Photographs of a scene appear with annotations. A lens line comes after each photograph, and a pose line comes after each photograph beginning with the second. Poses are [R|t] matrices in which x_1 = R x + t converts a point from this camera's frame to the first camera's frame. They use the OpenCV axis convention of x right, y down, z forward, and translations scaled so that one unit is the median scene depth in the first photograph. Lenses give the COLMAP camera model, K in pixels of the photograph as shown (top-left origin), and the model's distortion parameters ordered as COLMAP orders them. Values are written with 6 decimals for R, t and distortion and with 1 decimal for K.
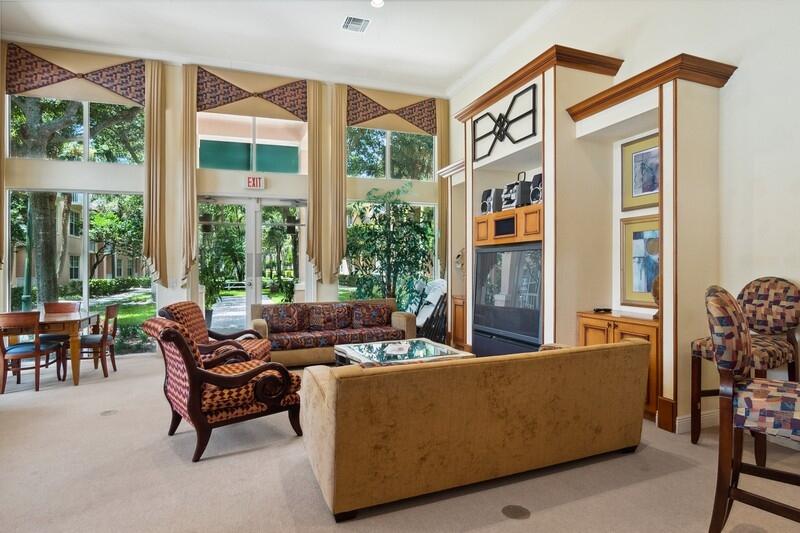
lens RADIAL K [[433.1, 0, 403.6], [0, 433.1, 263.2], [0, 0, 1]] dist [-0.025377, -0.000045]
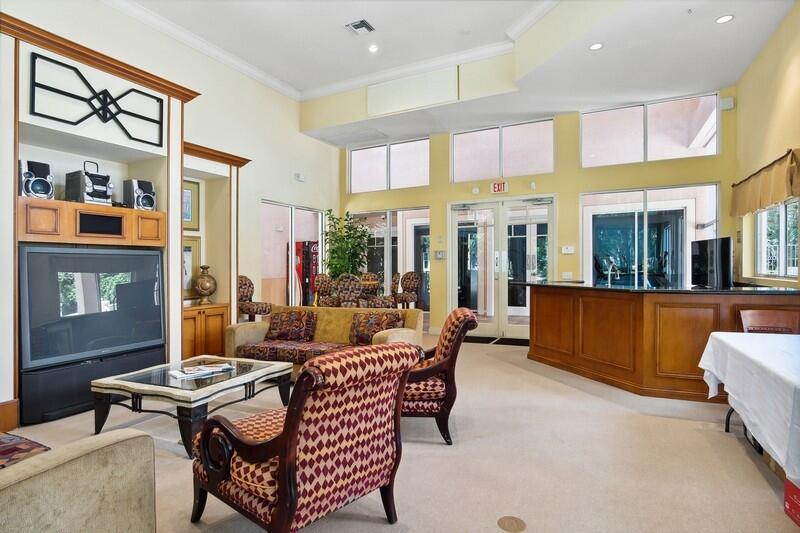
lens RADIAL K [[433.1, 0, 403.6], [0, 433.1, 263.2], [0, 0, 1]] dist [-0.025377, -0.000045]
pose [[-0.674577, 0.013296, 0.738085, -0.814590], [0.001181, 0.999856, -0.016932, 0.006240], [-0.738203, -0.010550, -0.674496, 1.184233]]
